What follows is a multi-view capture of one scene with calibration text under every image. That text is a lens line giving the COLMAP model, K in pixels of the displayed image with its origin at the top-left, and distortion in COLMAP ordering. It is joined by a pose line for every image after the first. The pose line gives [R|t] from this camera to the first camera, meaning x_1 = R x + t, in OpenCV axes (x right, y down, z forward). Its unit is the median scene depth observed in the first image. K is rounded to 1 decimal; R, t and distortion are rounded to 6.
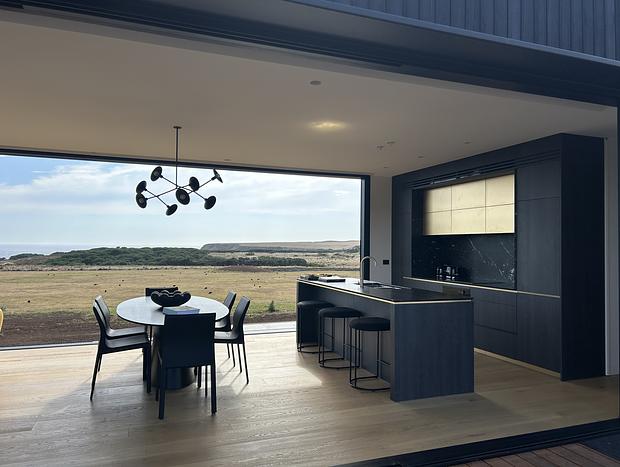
lens RADIAL K [[476.3, 0, 310.0], [0, 476.3, 233.5], [0, 0, 1]] dist [0.026211, -0.006907]
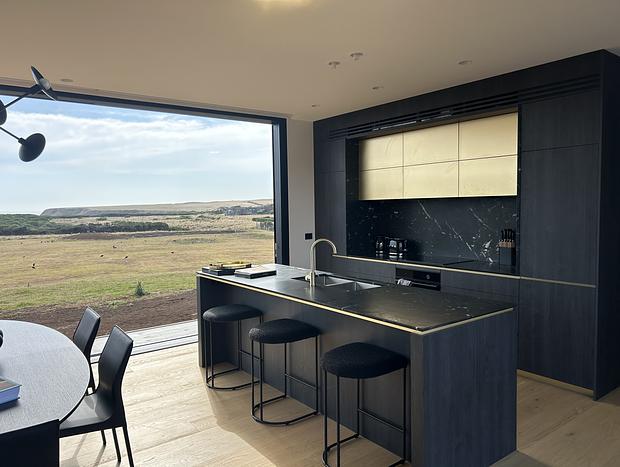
lens RADIAL K [[476.3, 0, 310.0], [0, 476.3, 233.5], [0, 0, 1]] dist [0.026211, -0.006907]
pose [[0.958852, -0.044511, 0.280394, -0.051618], [0.020834, 0.996002, 0.086865, -0.010295], [-0.283139, -0.077449, 0.955947, 0.285955]]
